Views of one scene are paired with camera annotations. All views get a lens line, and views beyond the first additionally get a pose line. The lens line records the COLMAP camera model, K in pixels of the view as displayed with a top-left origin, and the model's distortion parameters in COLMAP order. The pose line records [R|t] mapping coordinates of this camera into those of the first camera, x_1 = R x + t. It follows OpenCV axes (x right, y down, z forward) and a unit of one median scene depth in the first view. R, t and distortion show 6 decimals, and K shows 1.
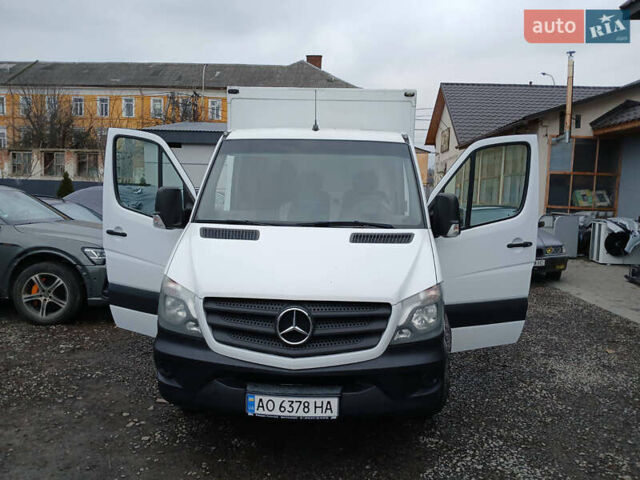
lens RADIAL K [[480.9, 0, 320.0], [0, 480.9, 240.0], [0, 0, 1]] dist [0.061994, -0.121144]
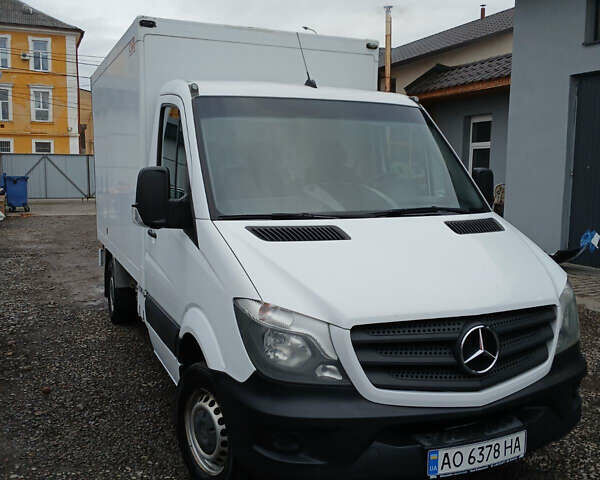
lens RADIAL K [[597.7, 0, 300.0], [0, 597.7, 240.0], [0, 0, 1]] dist [0.101848, -0.209211]
pose [[0.899358, -0.071521, 0.431324, -0.577132], [0.060999, 0.997407, 0.038198, -0.037136], [-0.432937, -0.008043, 0.901388, 0.222102]]
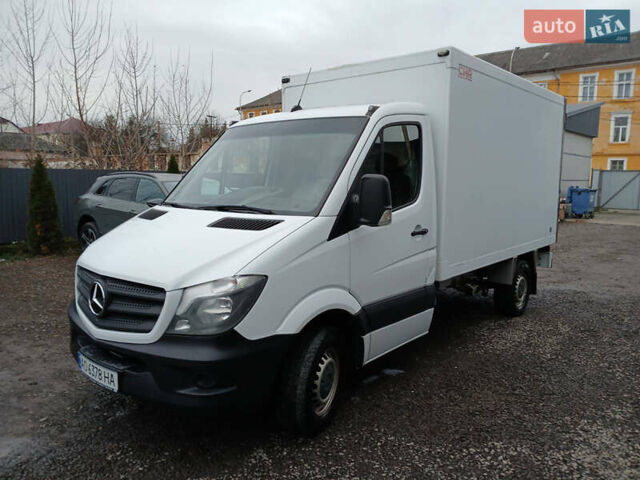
lens RADIAL K [[480.9, 0, 320.0], [0, 480.9, 240.0], [0, 0, 1]] dist [0.061994, -0.121144]
pose [[0.789915, 0.062120, -0.610061, 0.817938], [-0.053840, 0.998039, 0.031914, -0.010338], [0.610848, 0.007636, 0.791711, 0.366444]]
